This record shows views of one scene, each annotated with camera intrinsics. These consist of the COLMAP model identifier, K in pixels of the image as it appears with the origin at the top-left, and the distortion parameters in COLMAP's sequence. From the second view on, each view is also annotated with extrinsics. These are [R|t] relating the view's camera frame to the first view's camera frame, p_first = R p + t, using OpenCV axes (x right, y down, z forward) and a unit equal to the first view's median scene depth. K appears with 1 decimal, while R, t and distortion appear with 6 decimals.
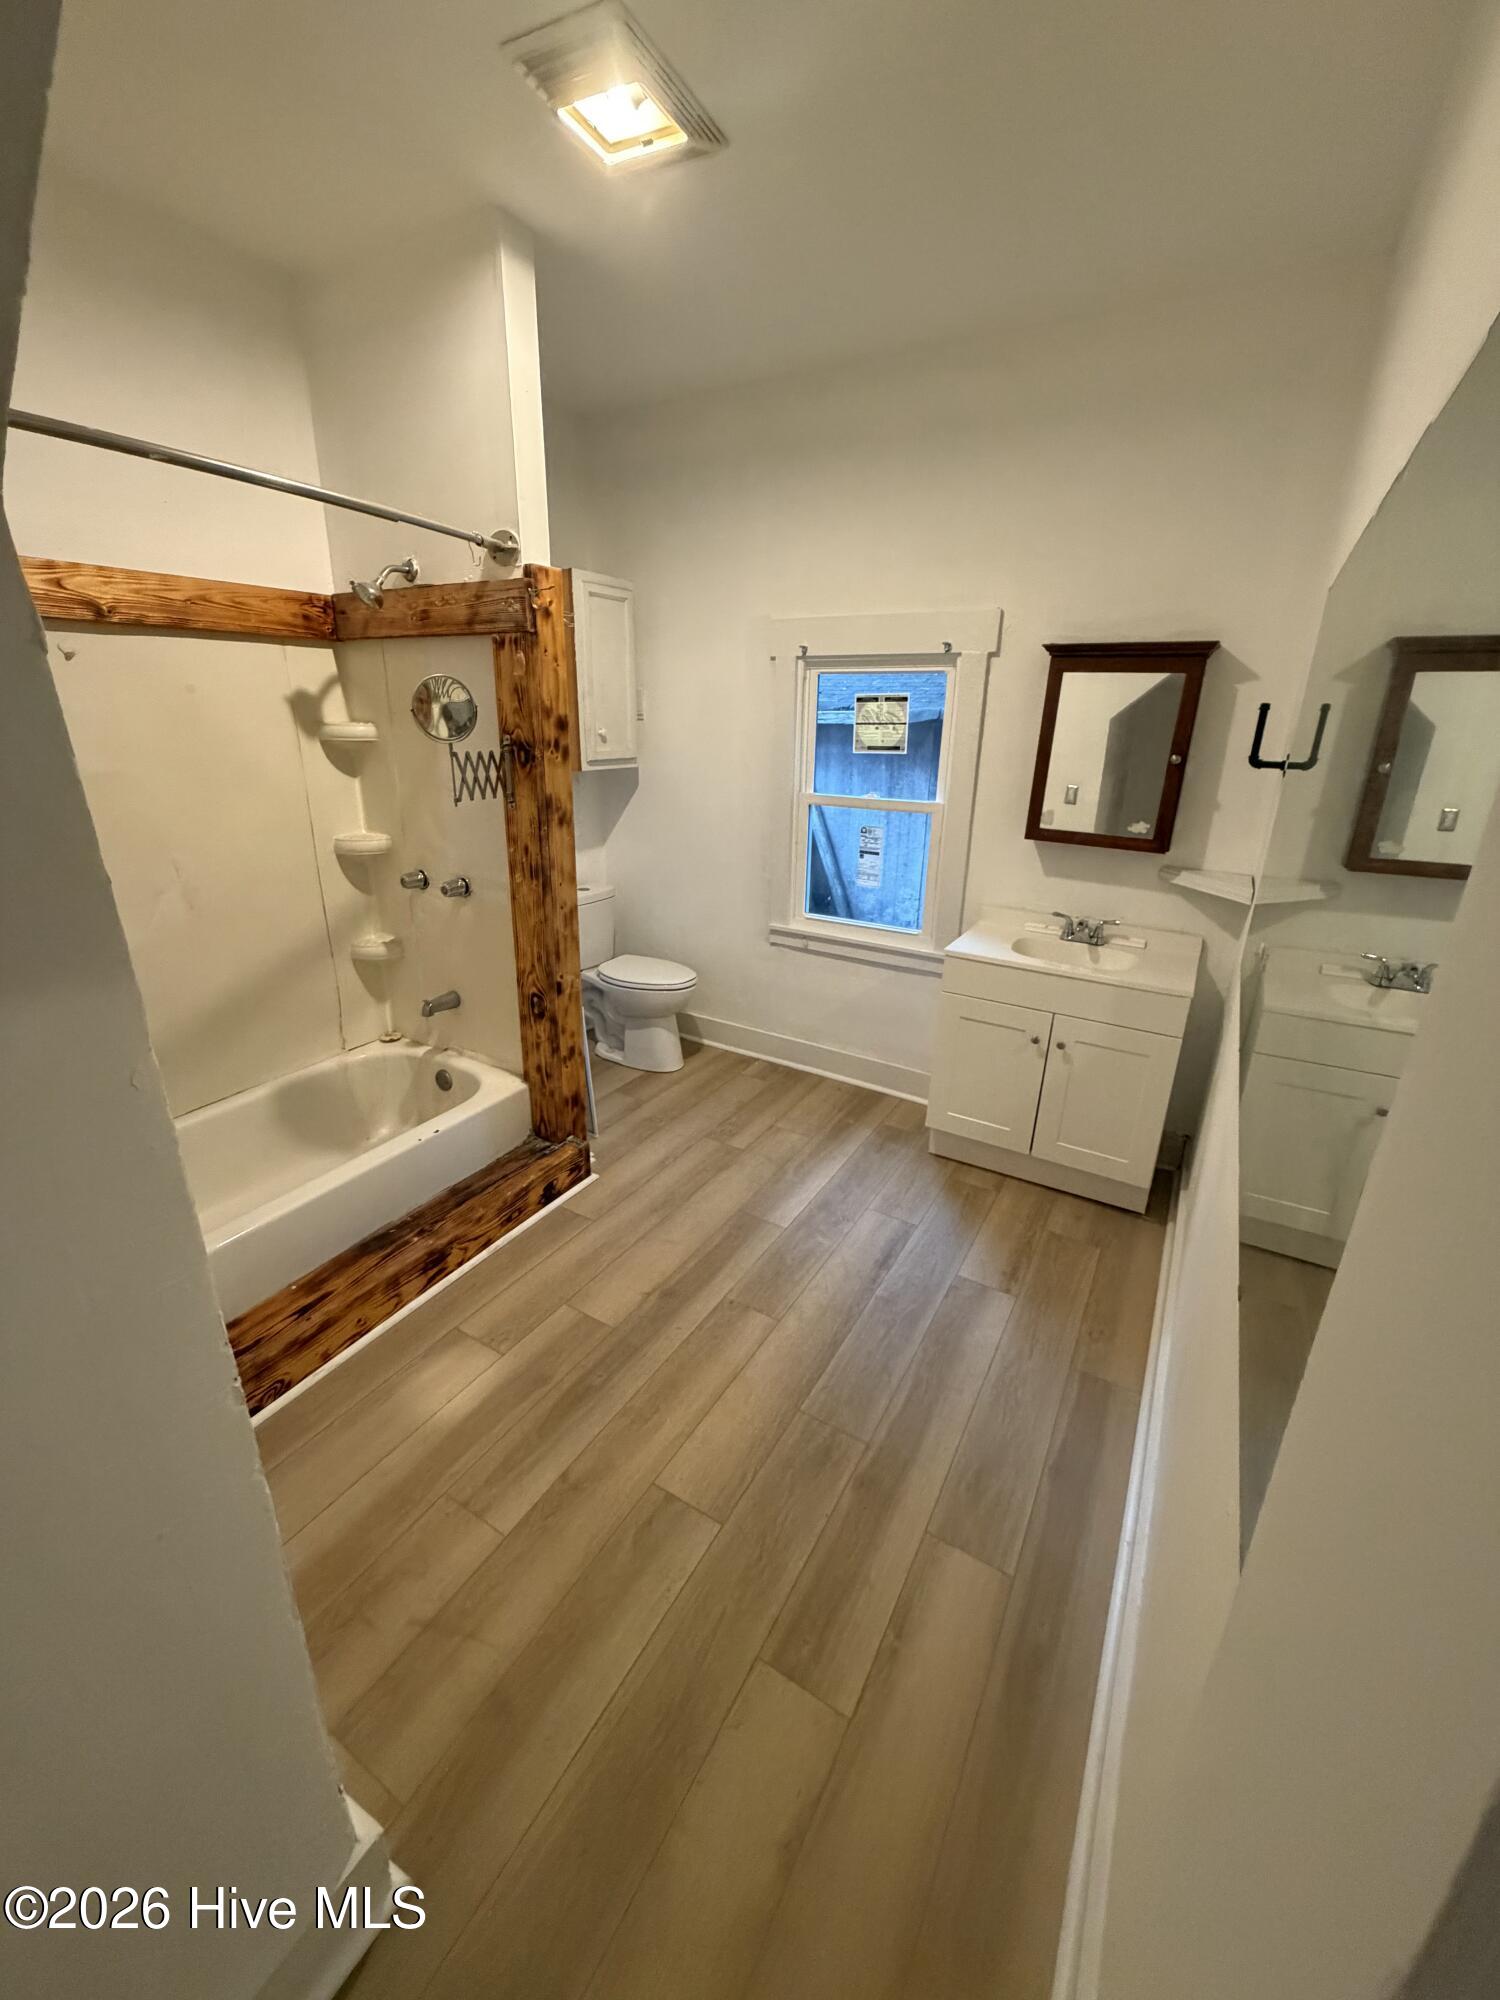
lens RADIAL K [[798.0, 0, 747.5], [0, 798.0, 988.7], [0, 0, 1]] dist [0.000128, -0.000080]
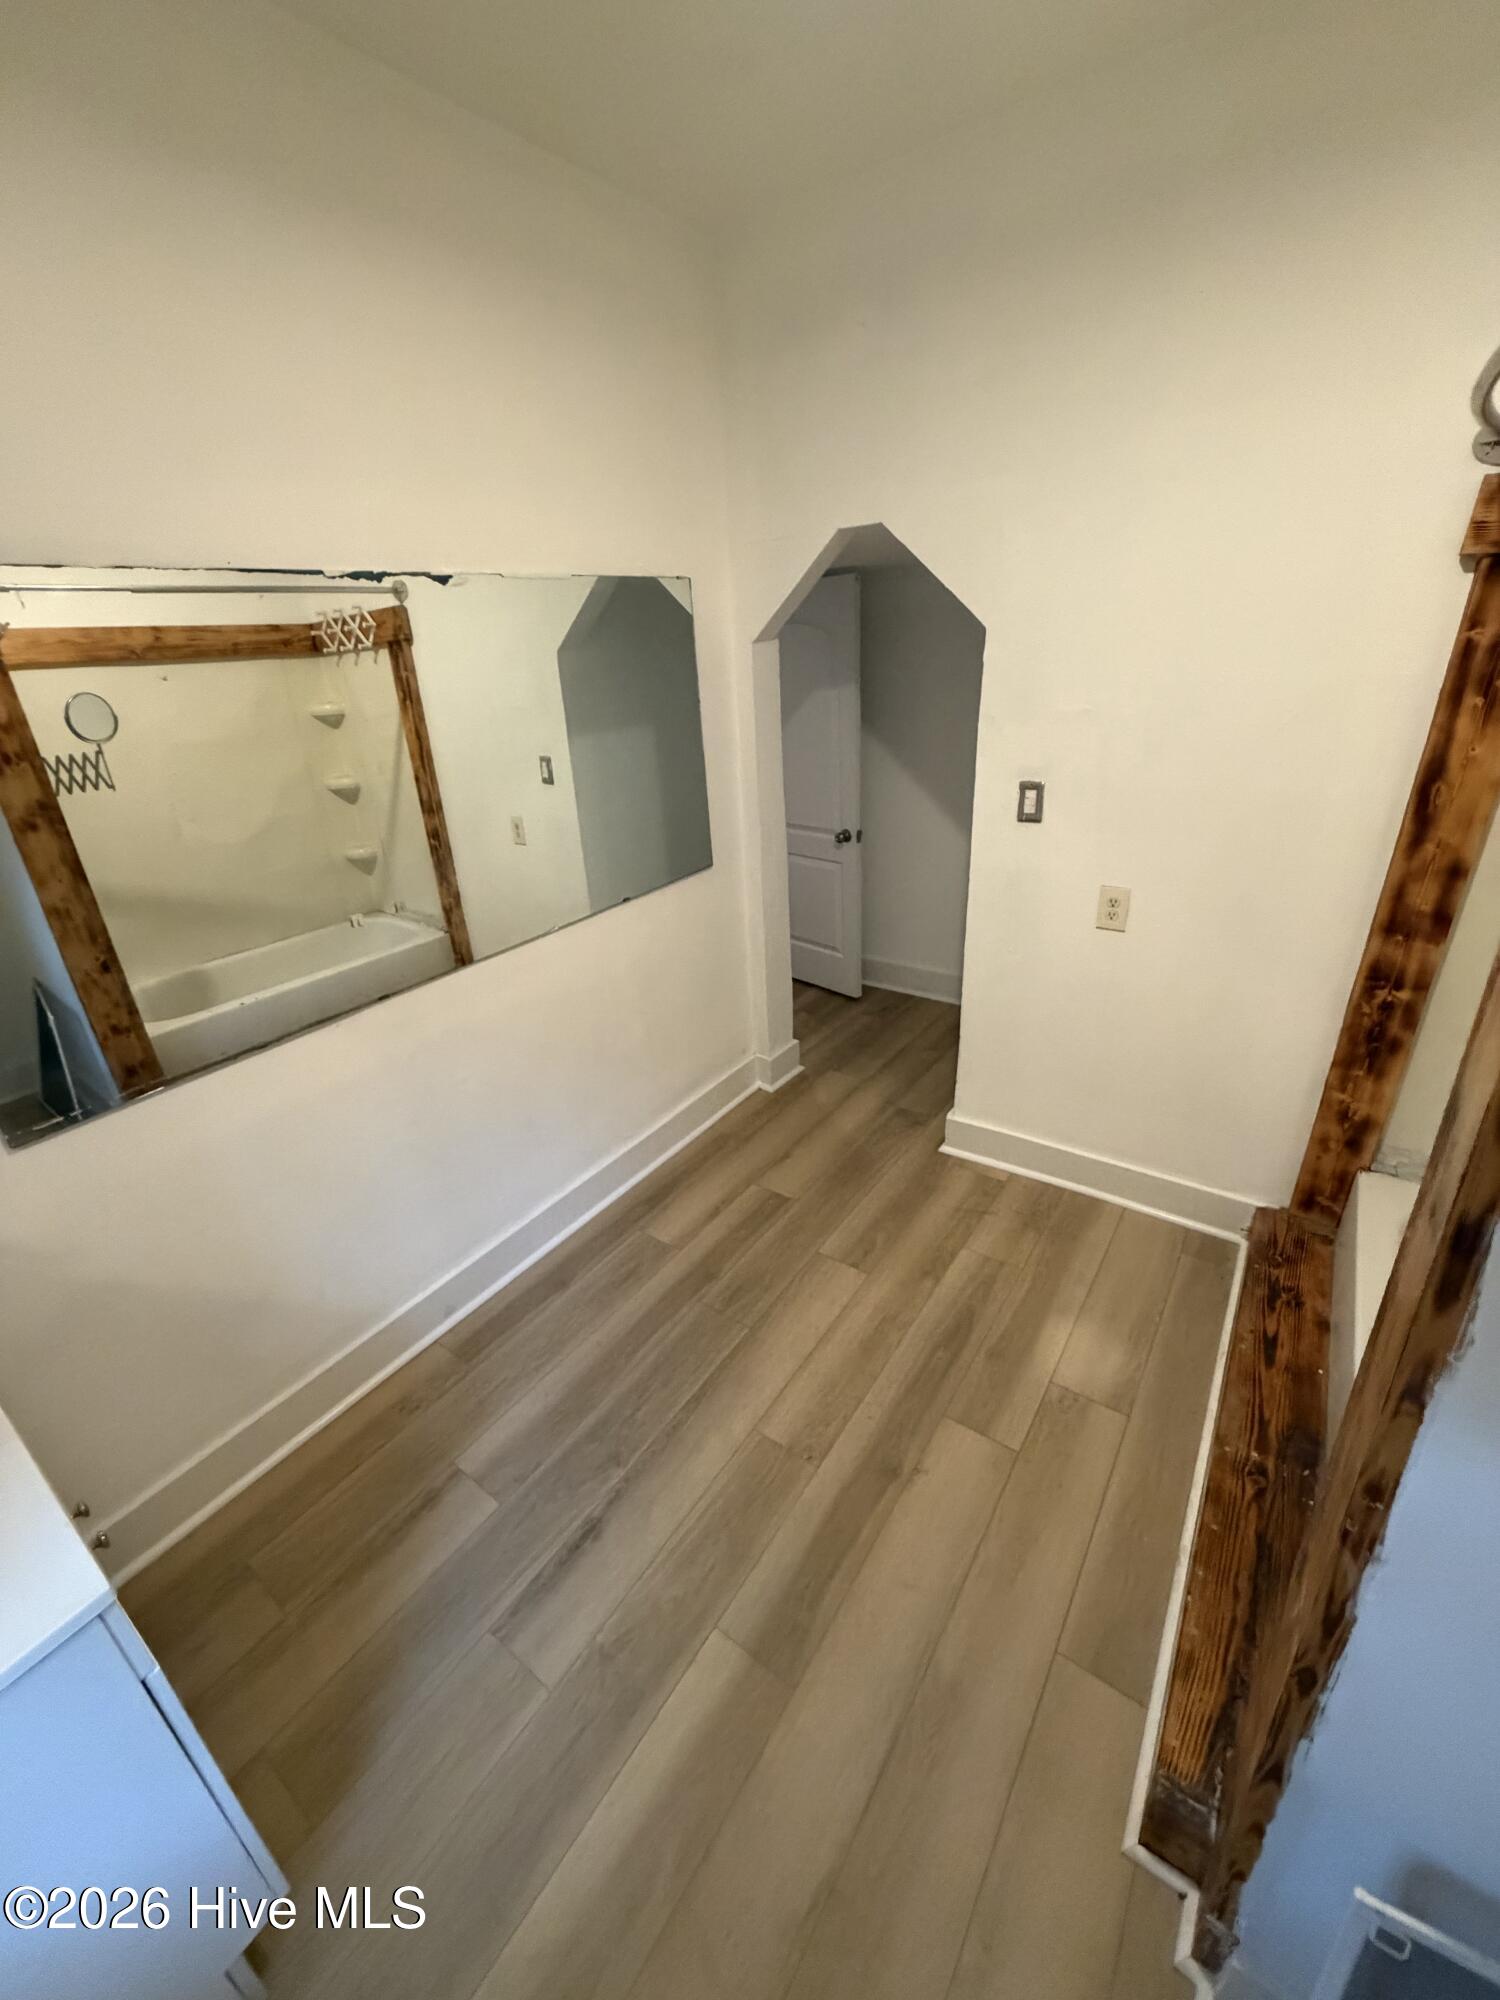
lens RADIAL K [[798.0, 0, 747.5], [0, 798.0, 988.7], [0, 0, 1]] dist [0.000128, -0.000080]
pose [[-0.995228, -0.009548, 0.097104, -0.036181], [0.059611, 0.728376, 0.682579, -0.571625], [-0.077245, 0.685111, -0.724332, 1.441644]]
